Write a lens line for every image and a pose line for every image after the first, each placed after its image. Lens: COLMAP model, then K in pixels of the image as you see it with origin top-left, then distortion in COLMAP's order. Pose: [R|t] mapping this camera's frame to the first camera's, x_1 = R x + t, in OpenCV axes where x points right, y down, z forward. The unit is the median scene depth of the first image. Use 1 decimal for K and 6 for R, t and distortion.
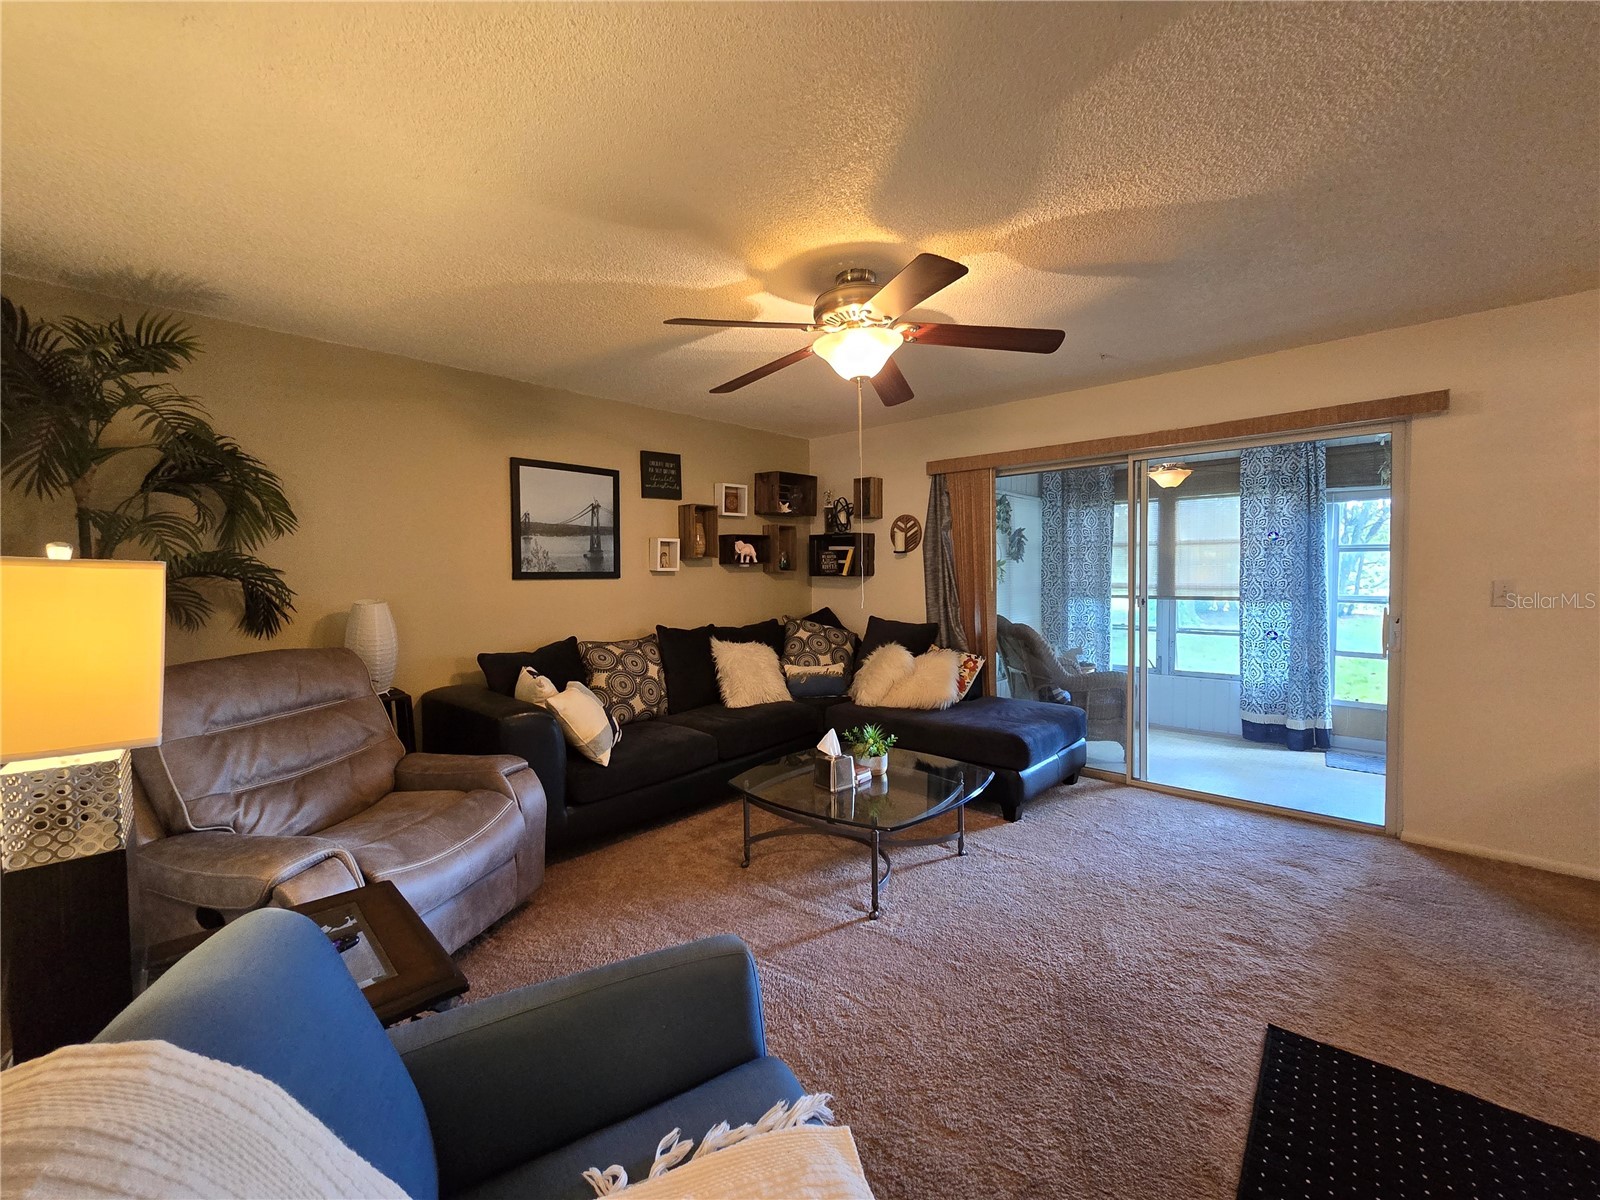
lens RADIAL K [[656.7, 0, 805.1], [0, 656.7, 596.8], [0, 0, 1]] dist [-0.003344, 0.001322]
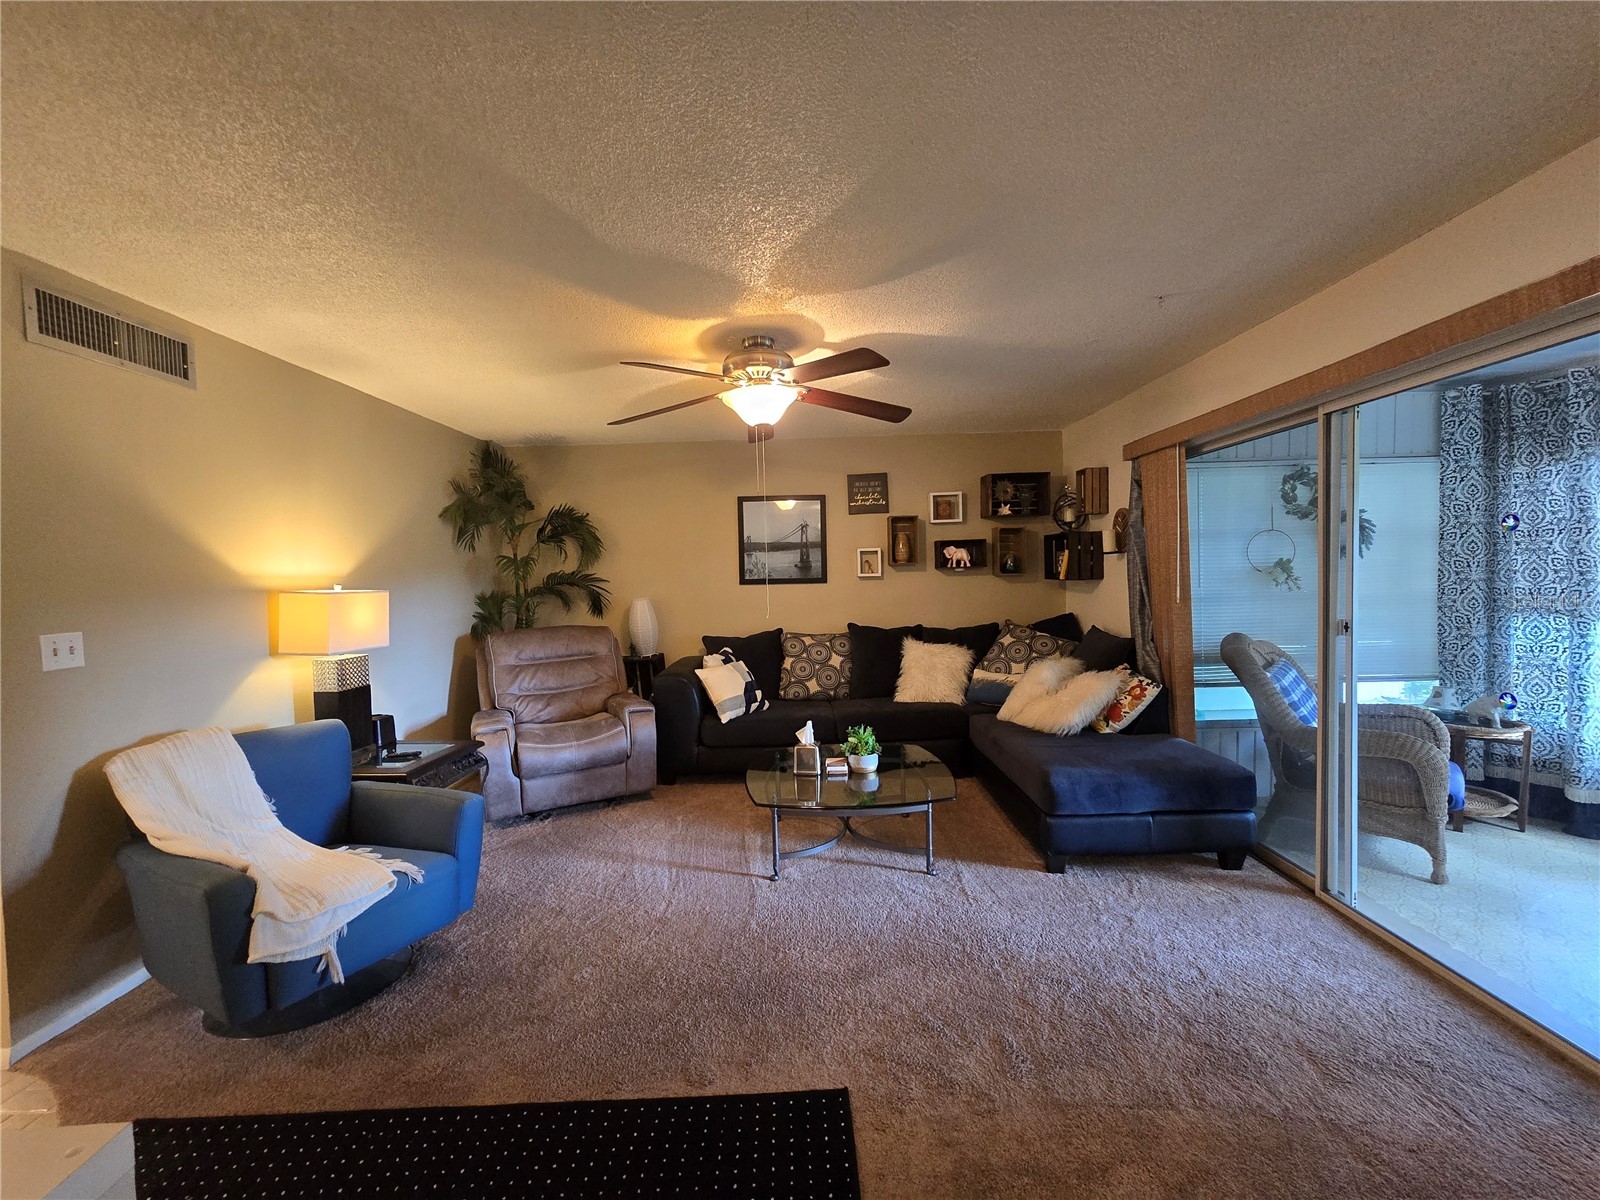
lens RADIAL K [[656.7, 0, 803.3], [0, 656.7, 598.0], [0, 0, 1]] dist [-0.003344, 0.001322]
pose [[0.666383, 0.025673, -0.745167, 0.620997], [-0.012238, 0.999649, 0.023496, -0.029248], [0.745509, -0.006538, 0.666463, 0.156818]]
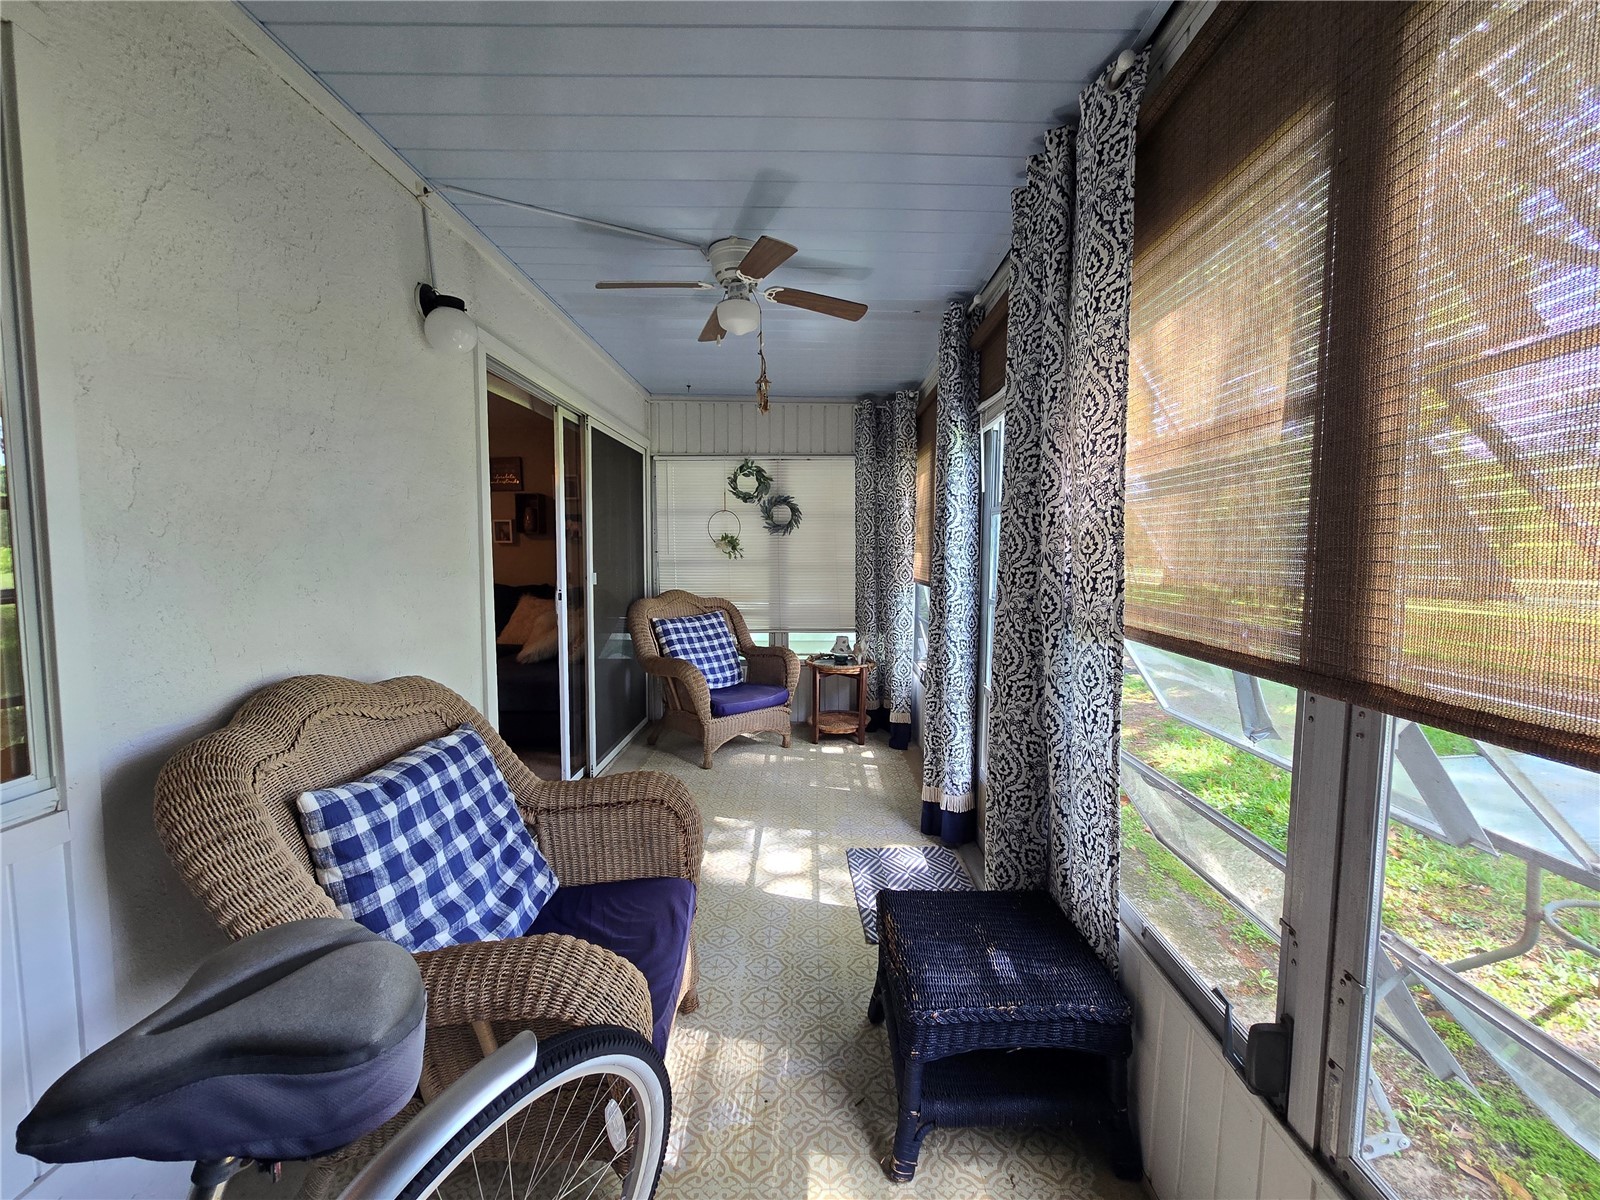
lens RADIAL K [[656.7, 0, 811.8], [0, 656.7, 601.5], [0, 0, 1]] dist [-0.003344, 0.001322]
pose [[0.671351, 0.066528, -0.738148, 1.326655], [-0.036946, 0.997729, 0.056322, -0.020801], [0.740218, -0.010540, 0.672284, 0.572285]]
